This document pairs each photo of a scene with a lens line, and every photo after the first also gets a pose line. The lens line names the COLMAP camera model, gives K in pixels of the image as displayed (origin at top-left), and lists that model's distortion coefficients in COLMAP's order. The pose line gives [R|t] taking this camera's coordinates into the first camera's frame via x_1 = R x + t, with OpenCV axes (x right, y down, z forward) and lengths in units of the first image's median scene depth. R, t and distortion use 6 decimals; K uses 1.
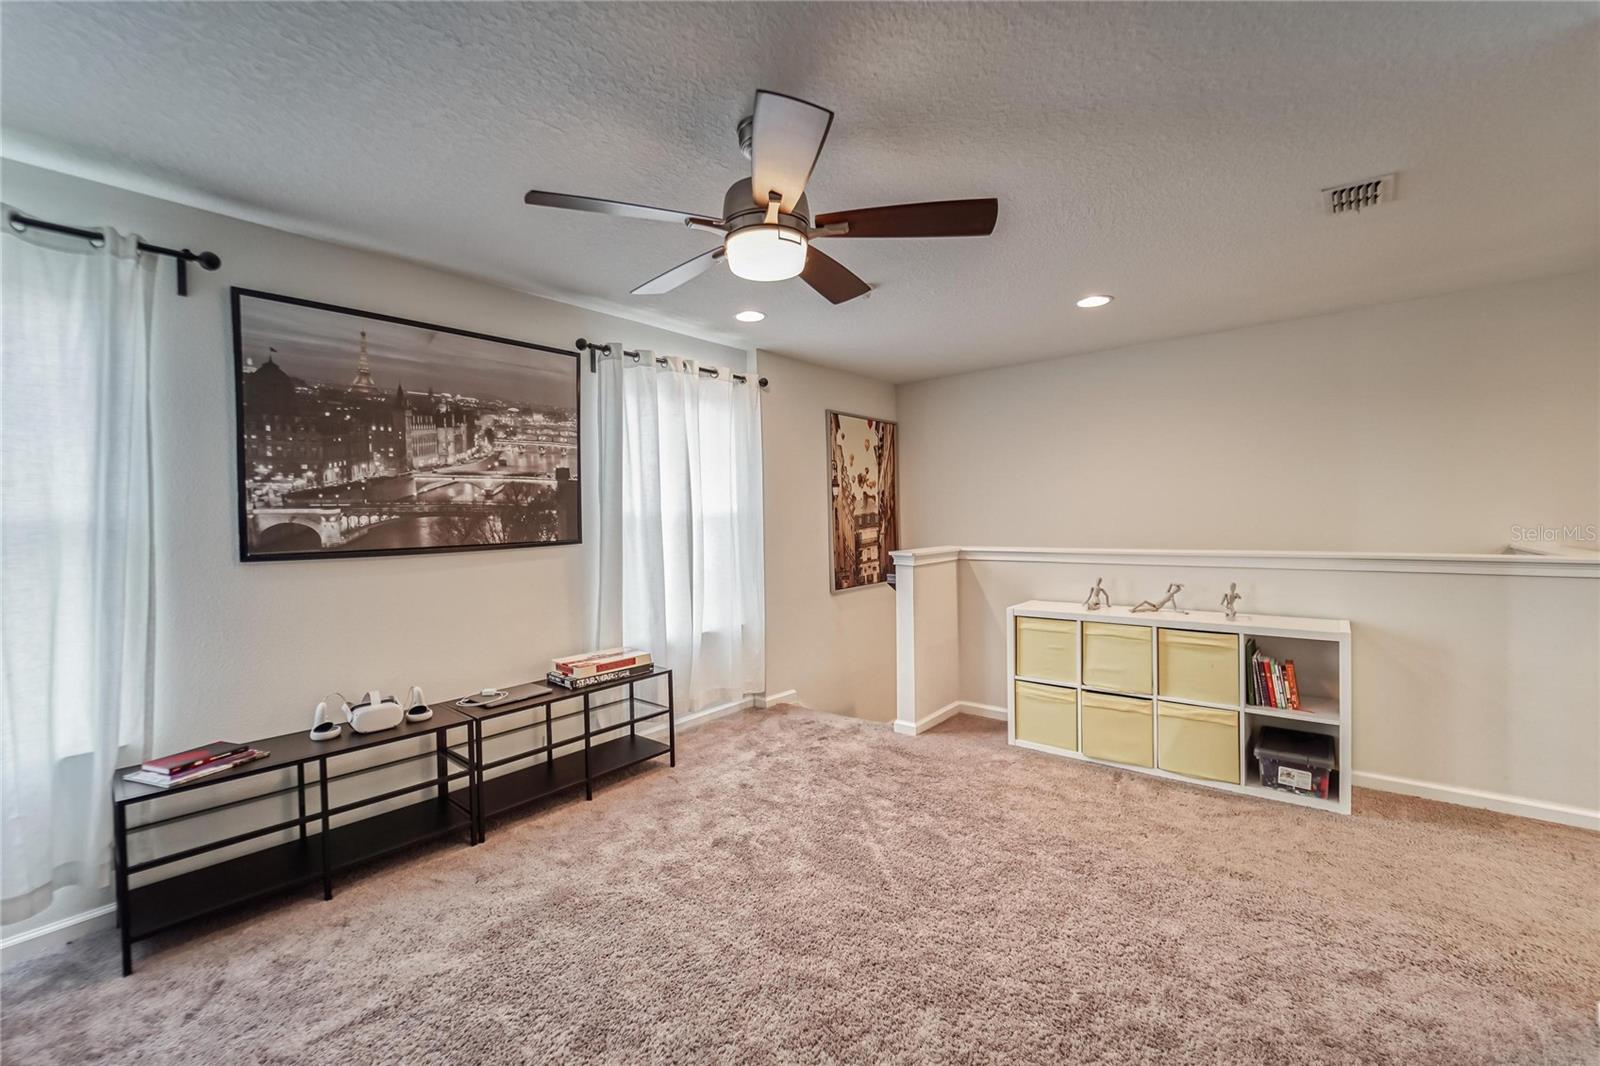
lens RADIAL K [[651.3, 0, 810.7], [0, 651.3, 529.3], [0, 0, 1]] dist [-0.016817, 0.001921]
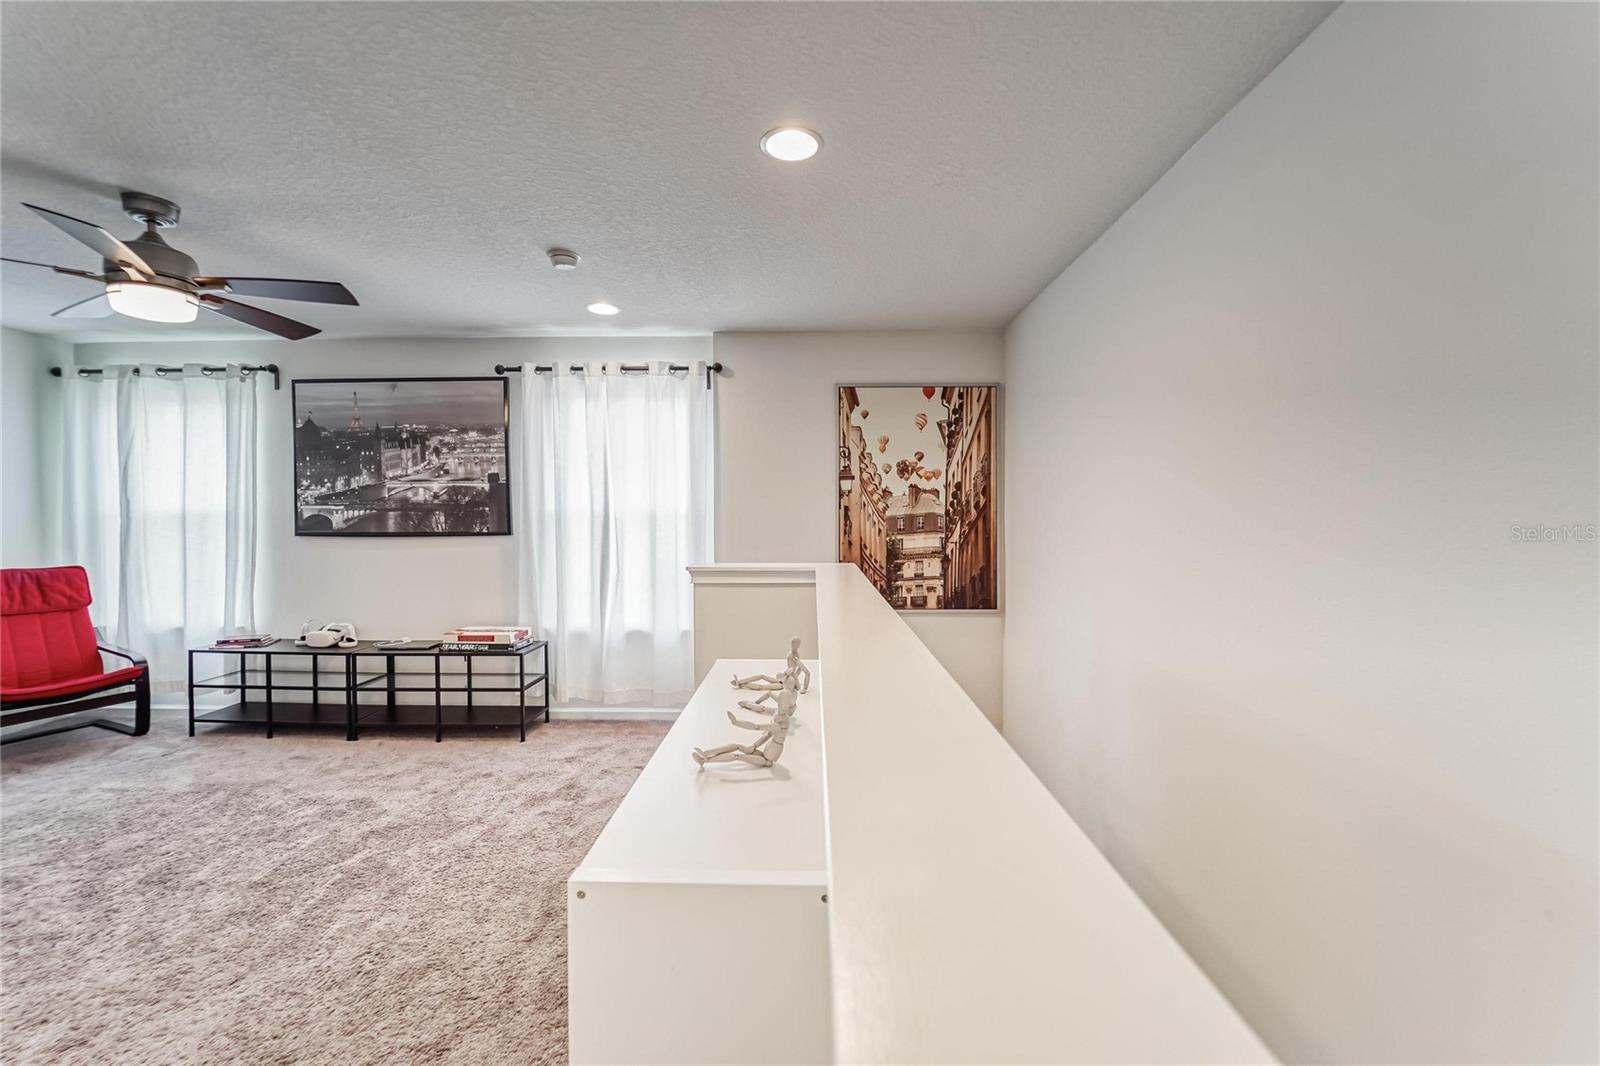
lens RADIAL K [[651.3, 0, 805.5], [0, 651.3, 524.5], [0, 0, 1]] dist [-0.016817, 0.001921]
pose [[0.615071, 0.030076, -0.787898, 1.050141], [-0.027302, 0.999485, 0.016839, -0.037502], [0.787999, 0.011154, 0.615575, 0.784629]]
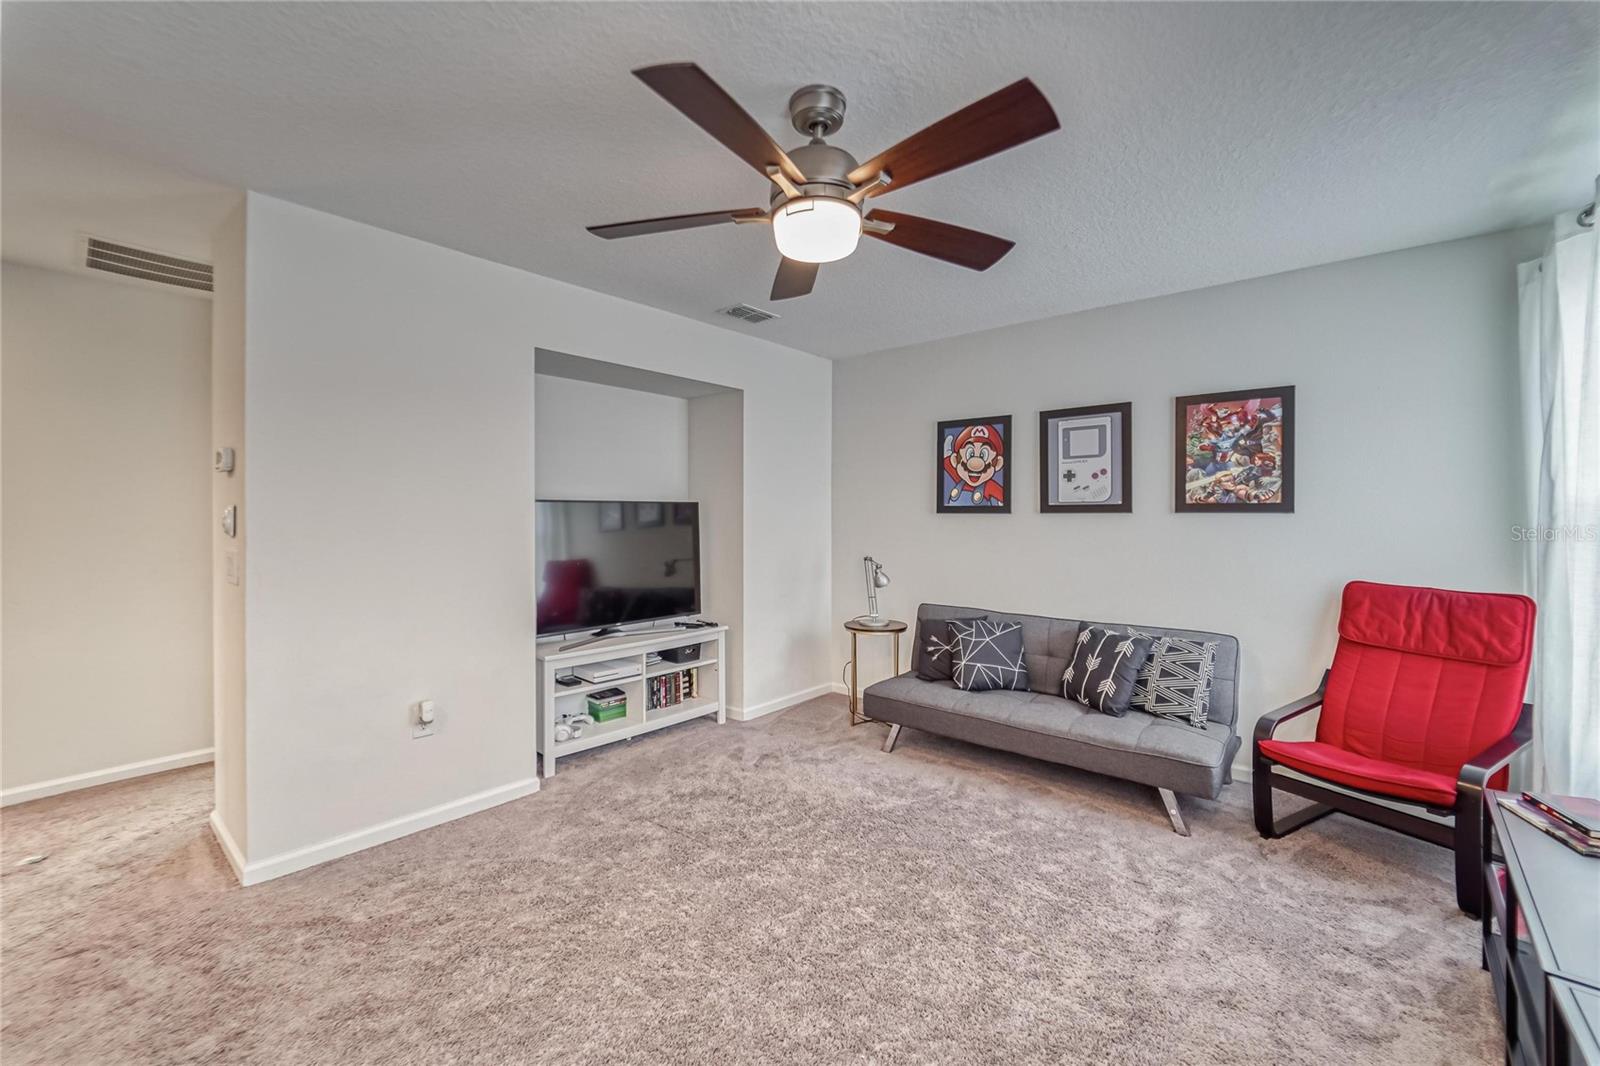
lens RADIAL K [[651.3, 0, 799.8], [0, 651.3, 512.6], [0, 0, 1]] dist [-0.016817, 0.001921]
pose [[-0.998331, 0.028081, 0.050470, -0.057422], [0.028876, 0.999469, 0.015083, -0.028429], [-0.050020, 0.016515, -0.998612, 1.240639]]
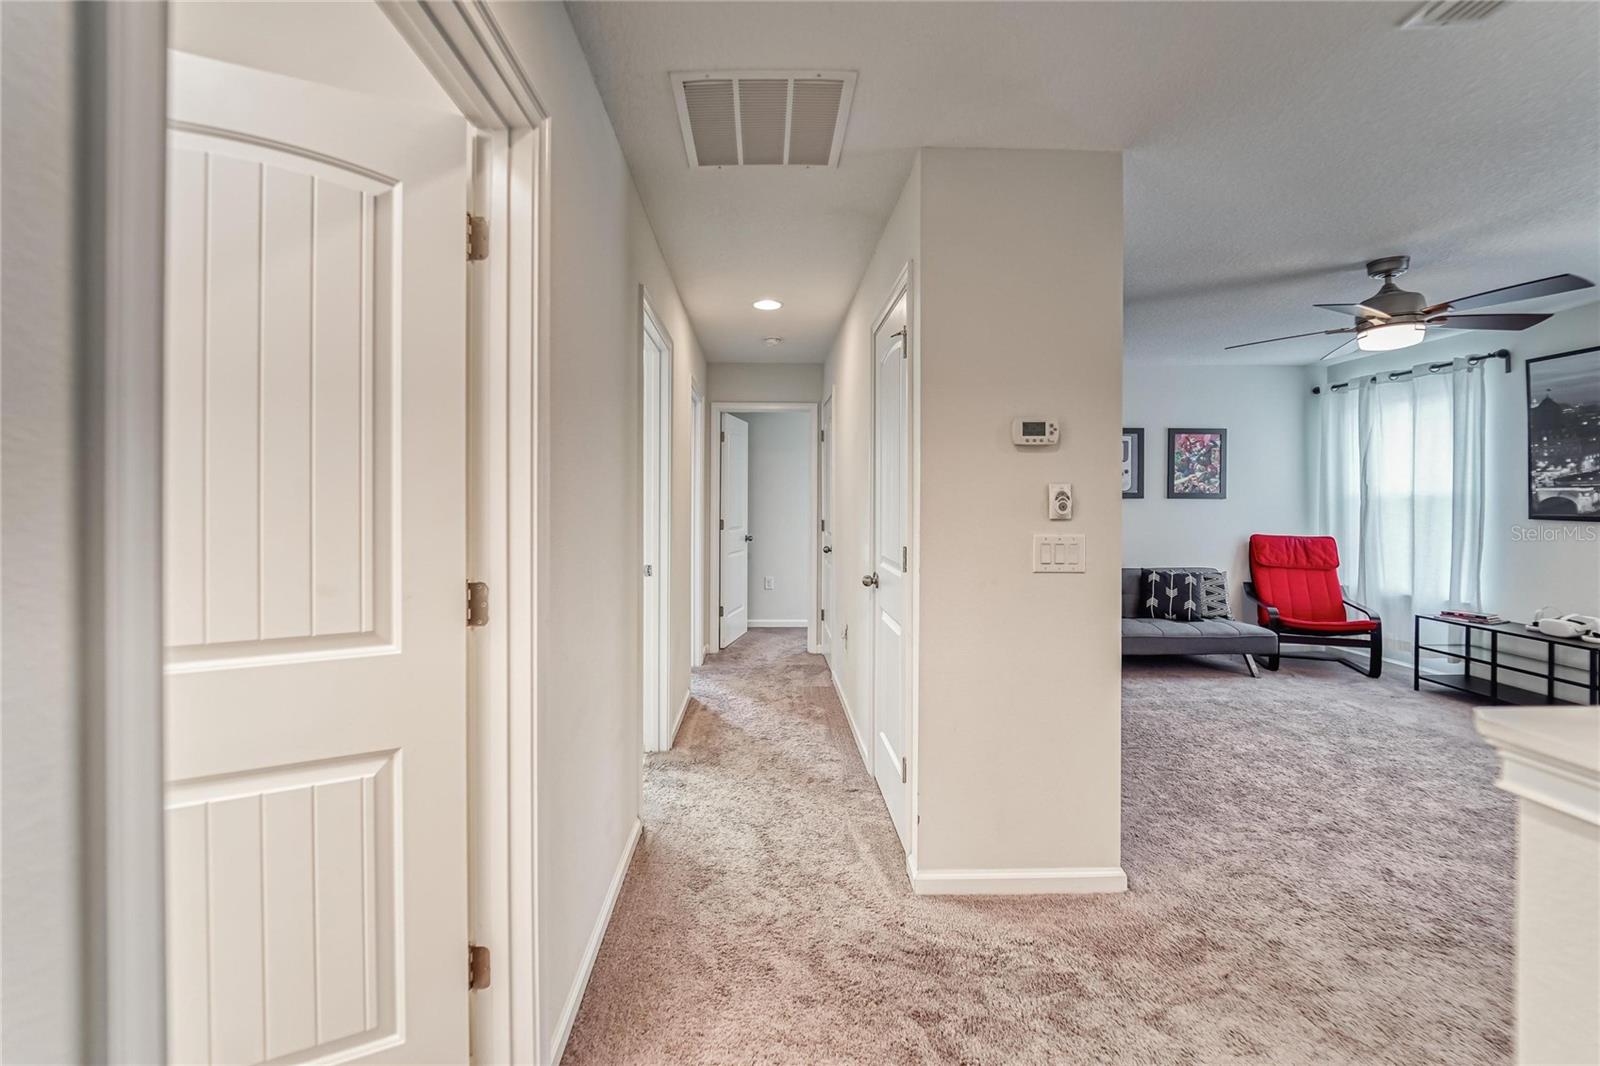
lens RADIAL K [[651.3, 0, 763.8], [0, 651.3, 499.3], [0, 0, 1]] dist [-0.016817, 0.001921]
pose [[-0.781670, 0.023495, -0.623249, 1.370881], [0.007281, 0.999566, 0.028550, -0.050607], [0.623649, 0.017779, -0.781502, 0.817920]]
